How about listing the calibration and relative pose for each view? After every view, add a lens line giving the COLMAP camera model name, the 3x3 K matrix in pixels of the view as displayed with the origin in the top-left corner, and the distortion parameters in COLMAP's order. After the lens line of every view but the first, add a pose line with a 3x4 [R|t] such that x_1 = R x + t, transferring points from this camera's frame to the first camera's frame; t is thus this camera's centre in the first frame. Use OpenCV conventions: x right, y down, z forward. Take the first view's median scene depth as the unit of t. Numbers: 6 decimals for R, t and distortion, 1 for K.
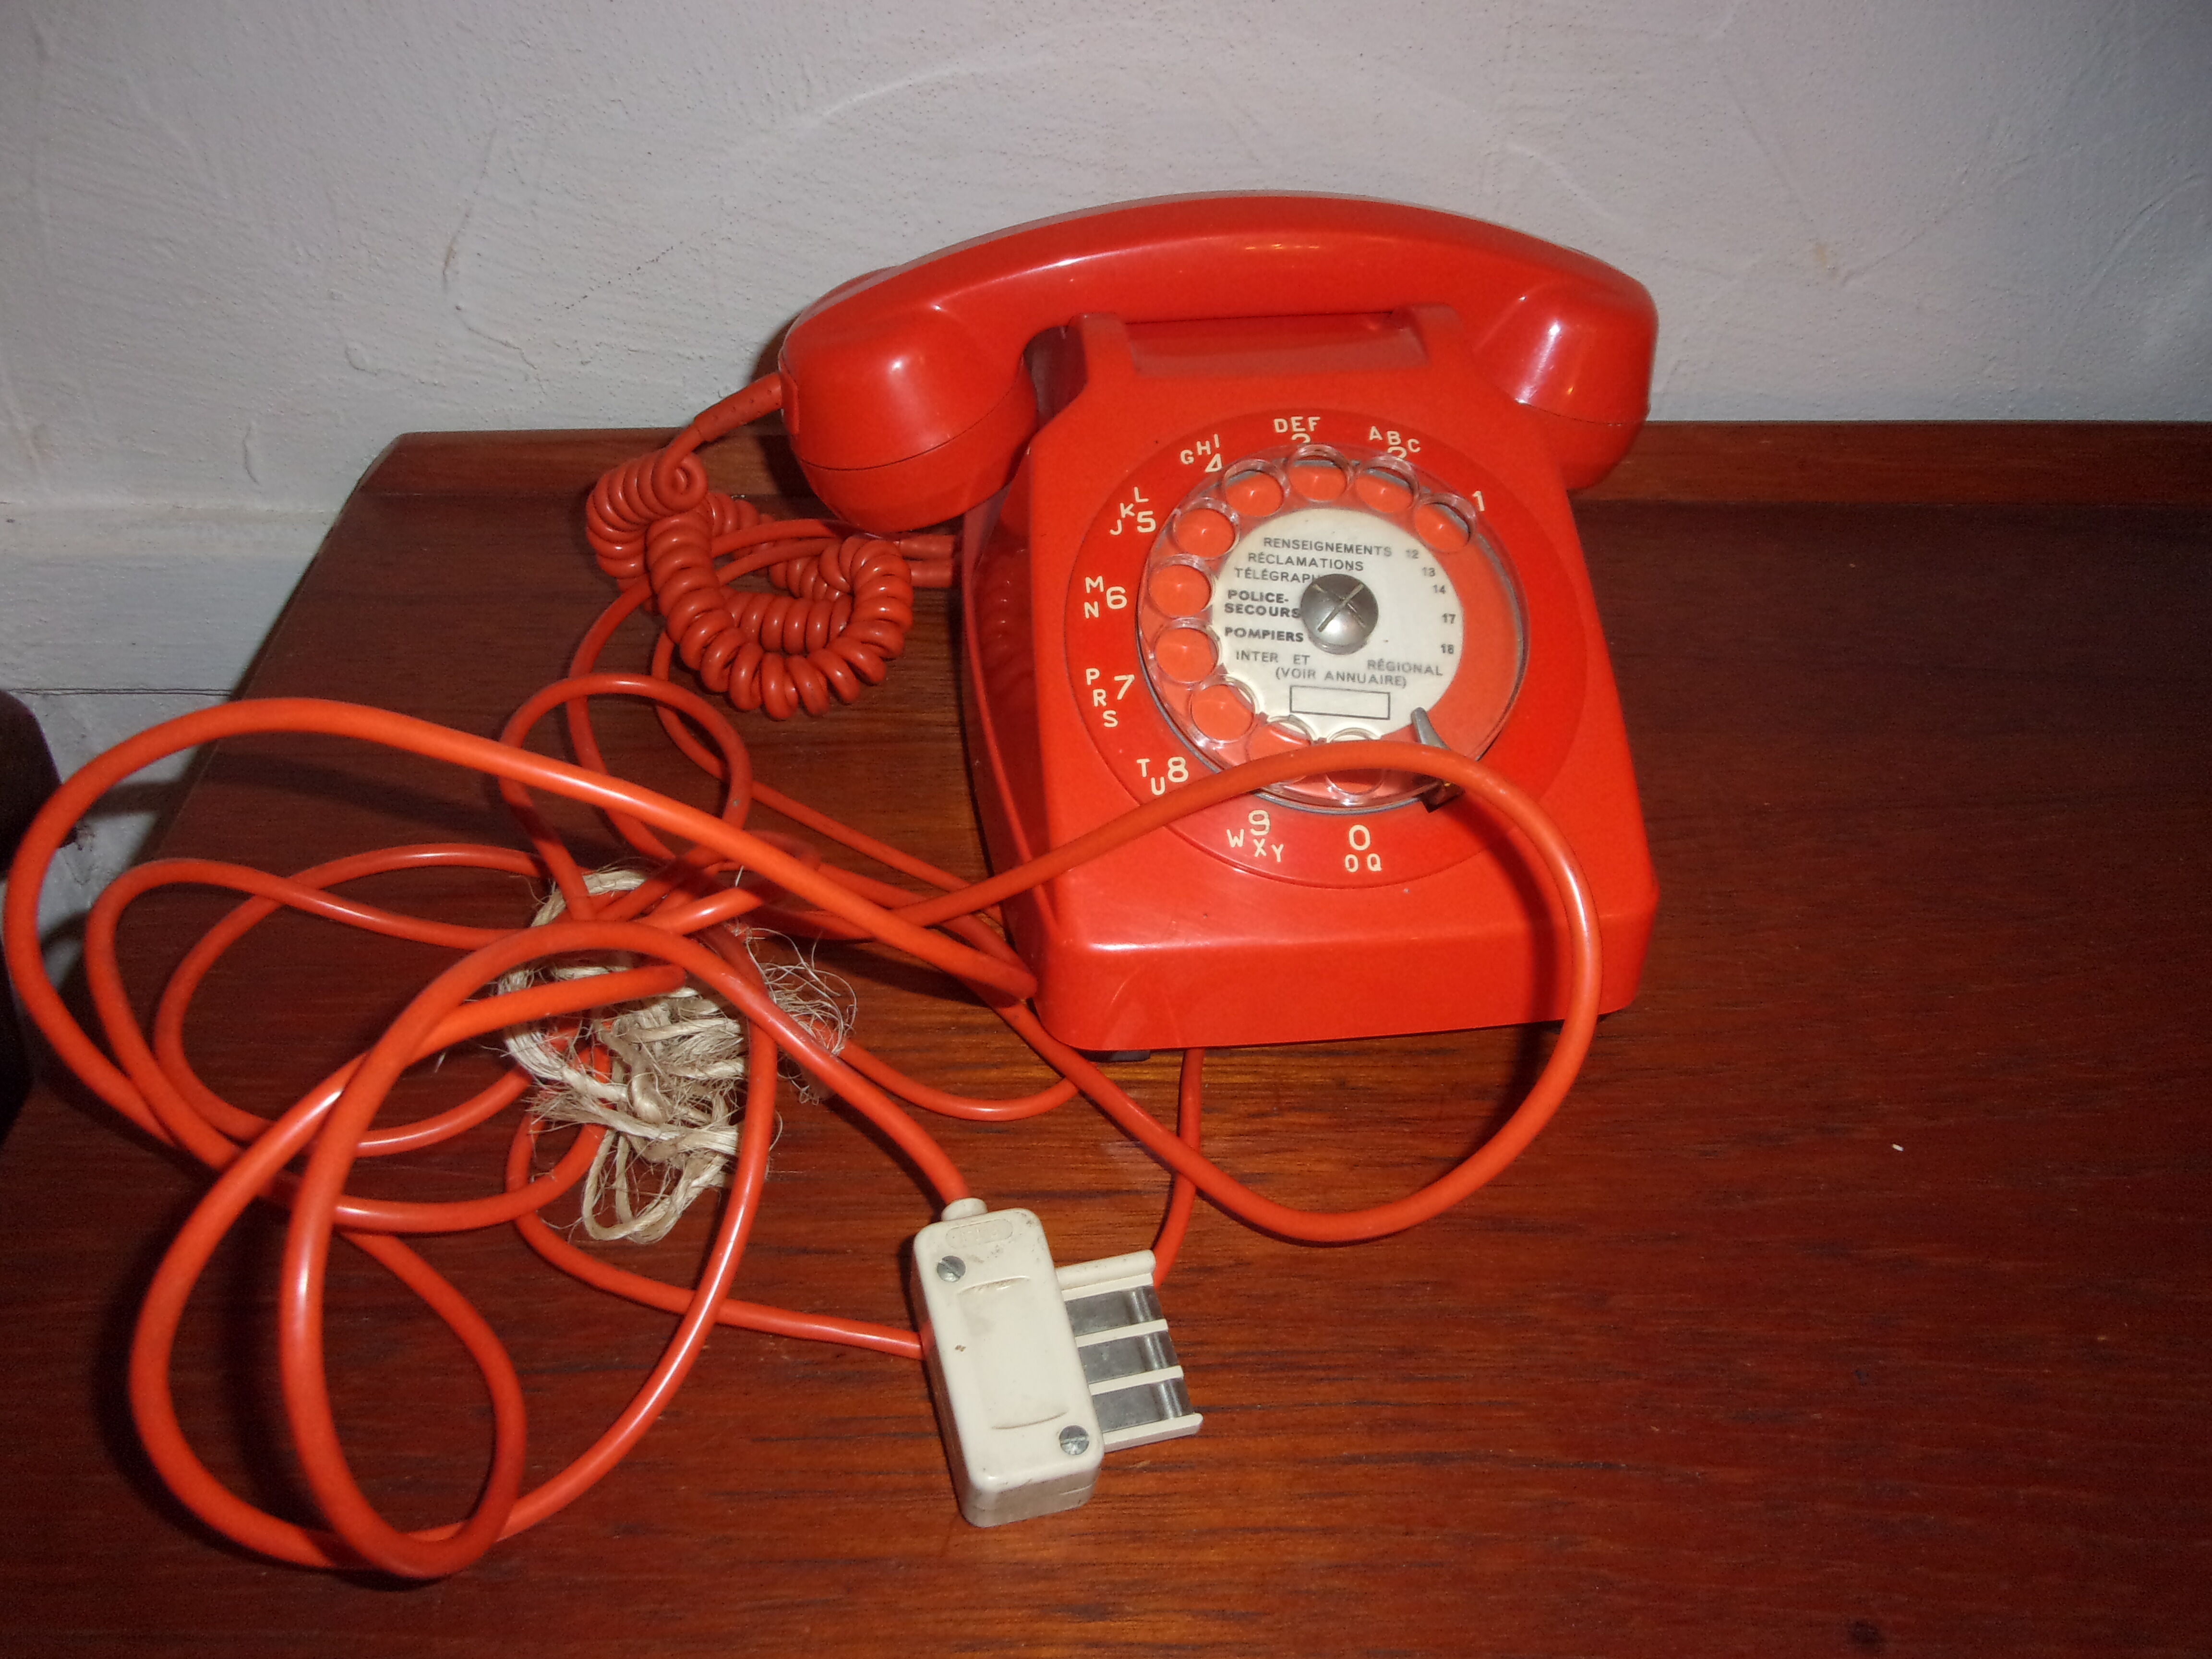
lens RADIAL K [[1772.2, 0, 1092.9], [0, 1772.2, 816.7], [0, 0, 1]] dist [0.074647, -0.138340]
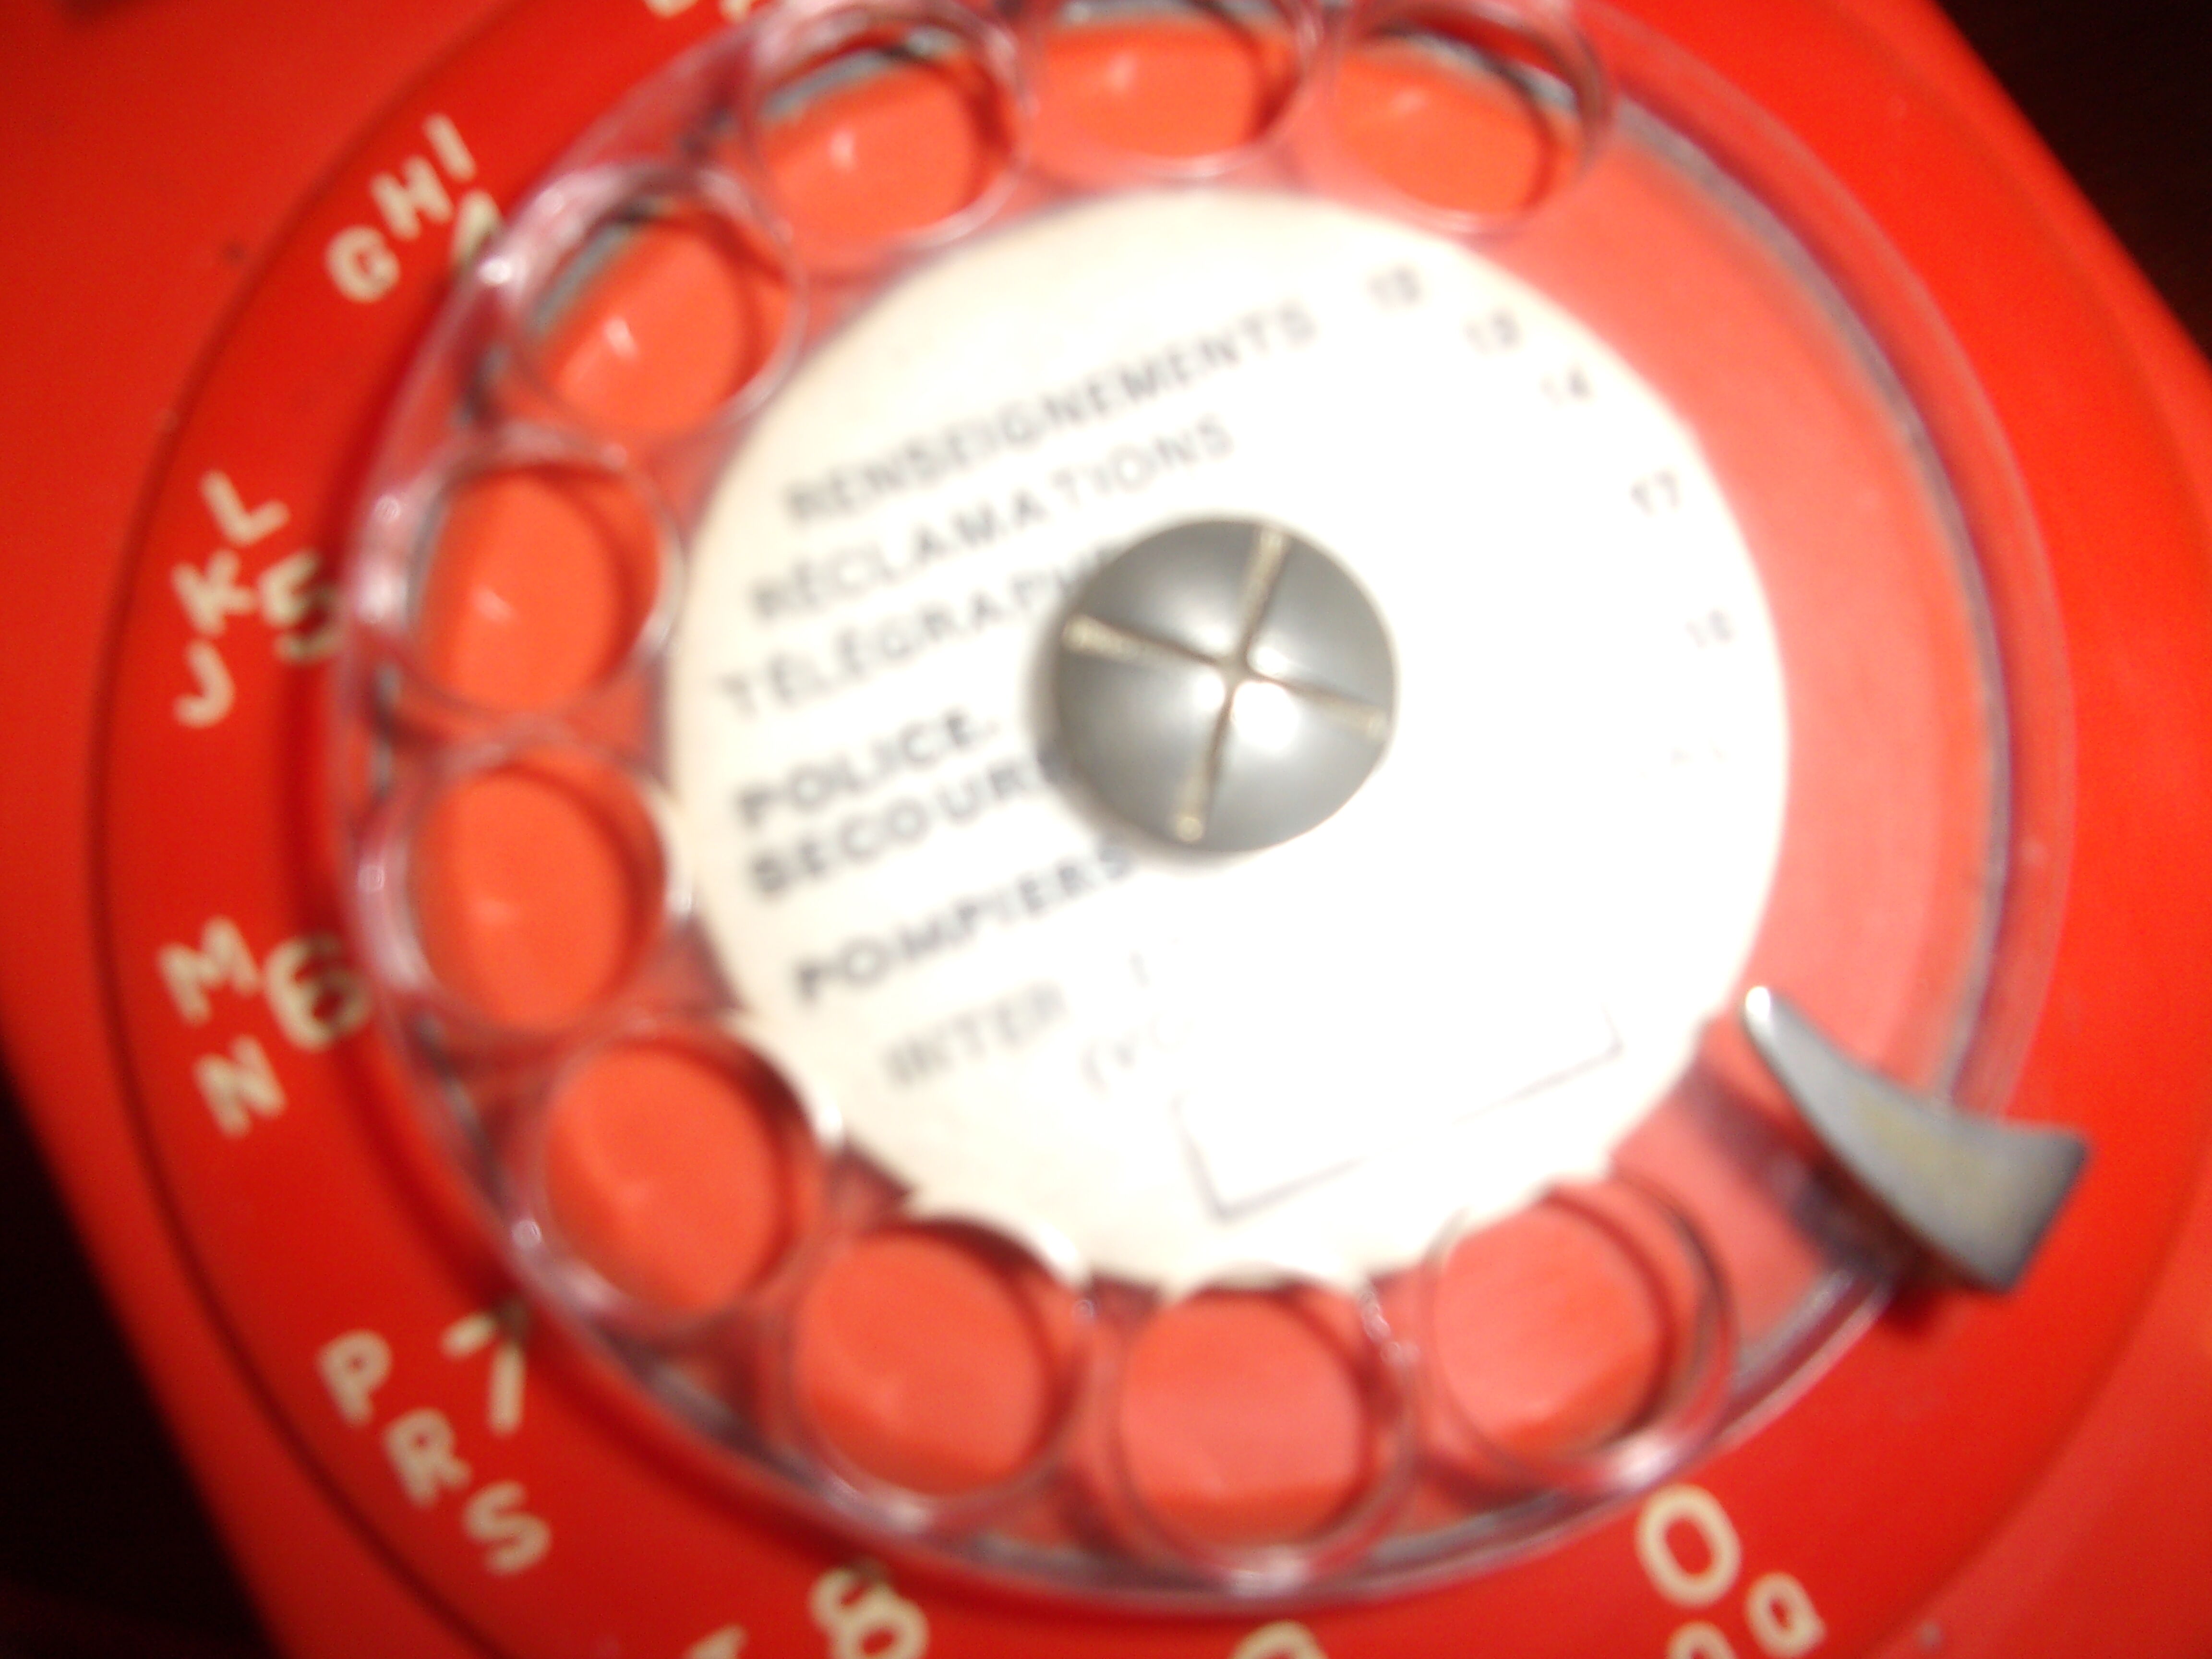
lens RADIAL K [[1772.2, 0, 1092.9], [0, 1772.2, 816.7], [0, 0, 1]] dist [0.074647, -0.138340]
pose [[0.907001, -0.420293, 0.026512, 0.109552], [0.405992, 0.889394, 0.210117, -0.152885], [-0.111891, -0.179813, 0.977317, 0.771451]]
